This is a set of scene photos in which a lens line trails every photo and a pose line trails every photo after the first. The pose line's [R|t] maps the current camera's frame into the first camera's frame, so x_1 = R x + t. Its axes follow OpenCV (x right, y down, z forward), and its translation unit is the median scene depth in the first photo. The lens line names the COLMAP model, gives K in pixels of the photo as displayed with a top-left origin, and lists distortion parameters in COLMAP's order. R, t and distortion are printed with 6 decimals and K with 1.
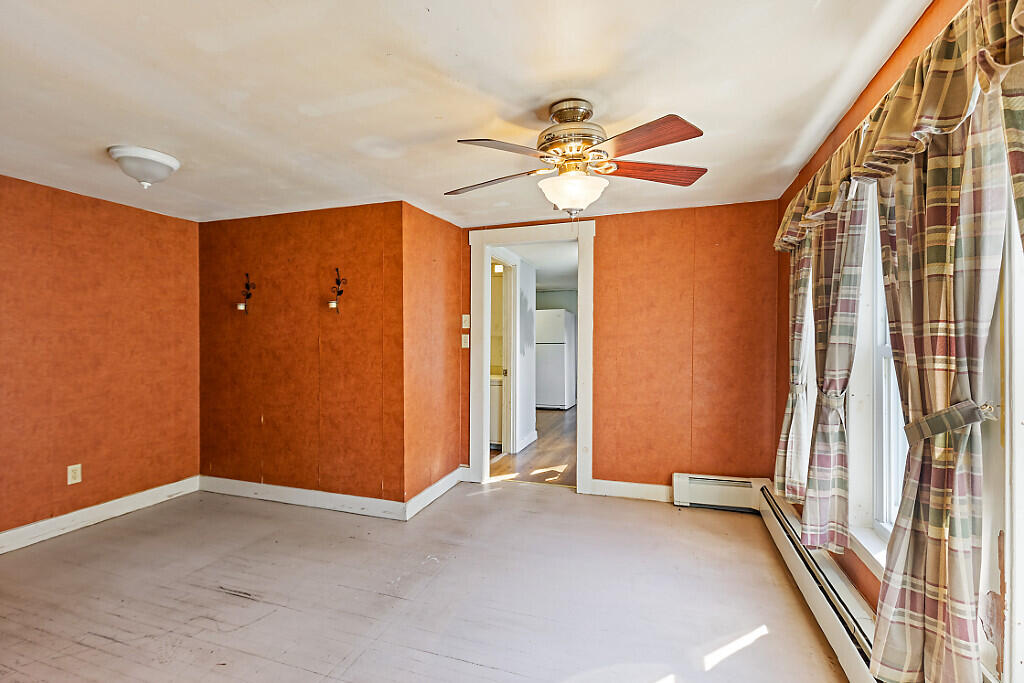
lens RADIAL K [[470.5, 0, 507.5], [0, 470.5, 336.2], [0, 0, 1]] dist [0.000307, 0.000265]
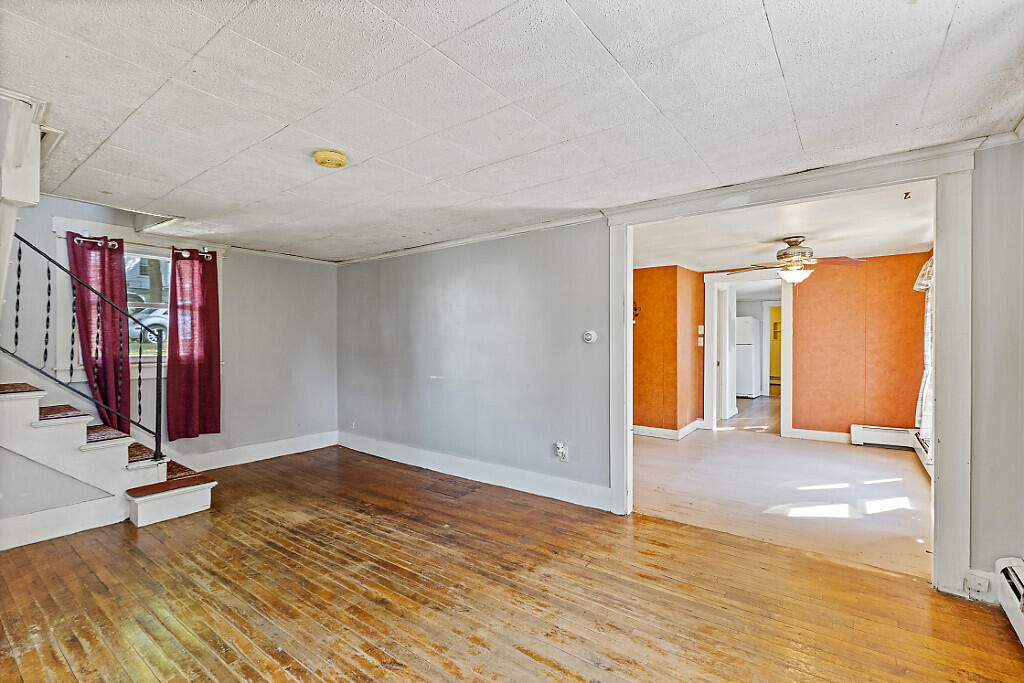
lens RADIAL K [[470.5, 0, 507.5], [0, 470.5, 336.2], [0, 0, 1]] dist [0.000307, 0.000265]
pose [[0.952784, -0.002282, -0.303641, -0.273167], [0.001031, 0.999990, -0.004279, -0.003045], [0.303648, 0.003764, 0.952777, -0.875068]]
